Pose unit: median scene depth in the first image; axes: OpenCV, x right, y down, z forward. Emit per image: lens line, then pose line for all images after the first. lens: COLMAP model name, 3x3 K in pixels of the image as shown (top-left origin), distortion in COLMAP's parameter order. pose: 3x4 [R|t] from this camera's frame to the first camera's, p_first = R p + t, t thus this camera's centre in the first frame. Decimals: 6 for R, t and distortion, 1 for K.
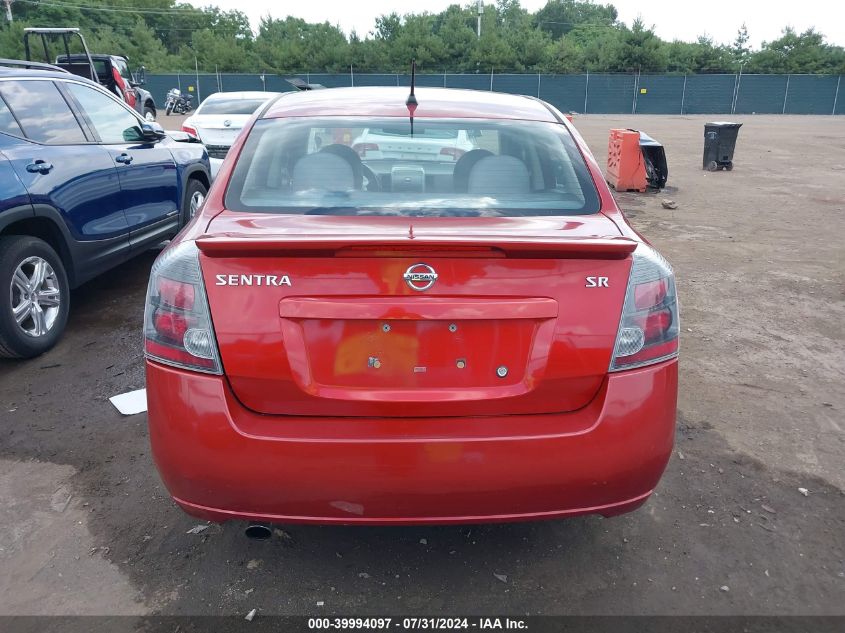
lens RADIAL K [[683.1, 0, 422.5], [0, 683.1, 316.5], [0, 0, 1]] dist [0.001102, -0.003416]
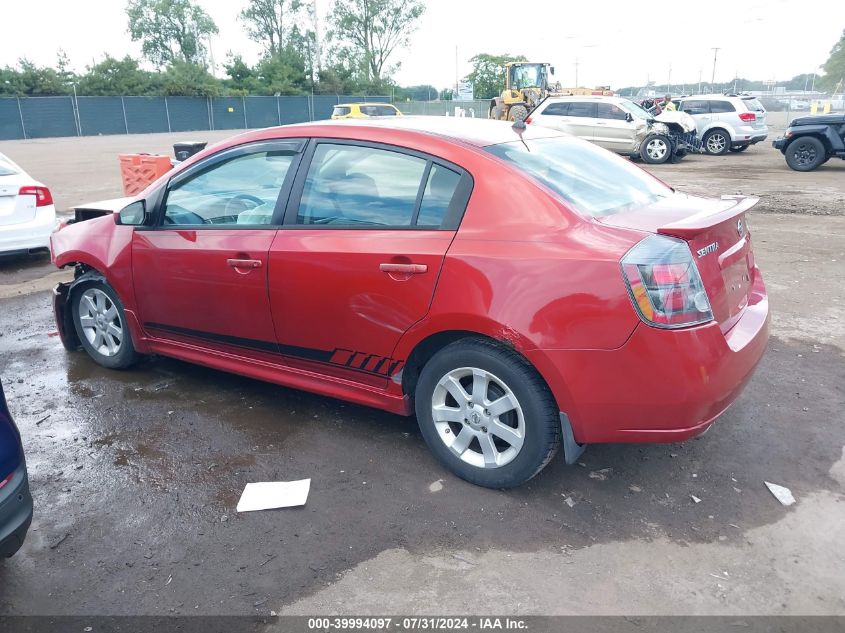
lens RADIAL K [[683.1, 0, 422.5], [0, 683.1, 316.5], [0, 0, 1]] dist [0.001102, -0.003416]
pose [[0.570256, -0.253616, 0.781337, -0.114030], [0.274618, 0.955281, 0.109647, -0.016168], [-0.774205, 0.152042, 0.614403, 0.038228]]
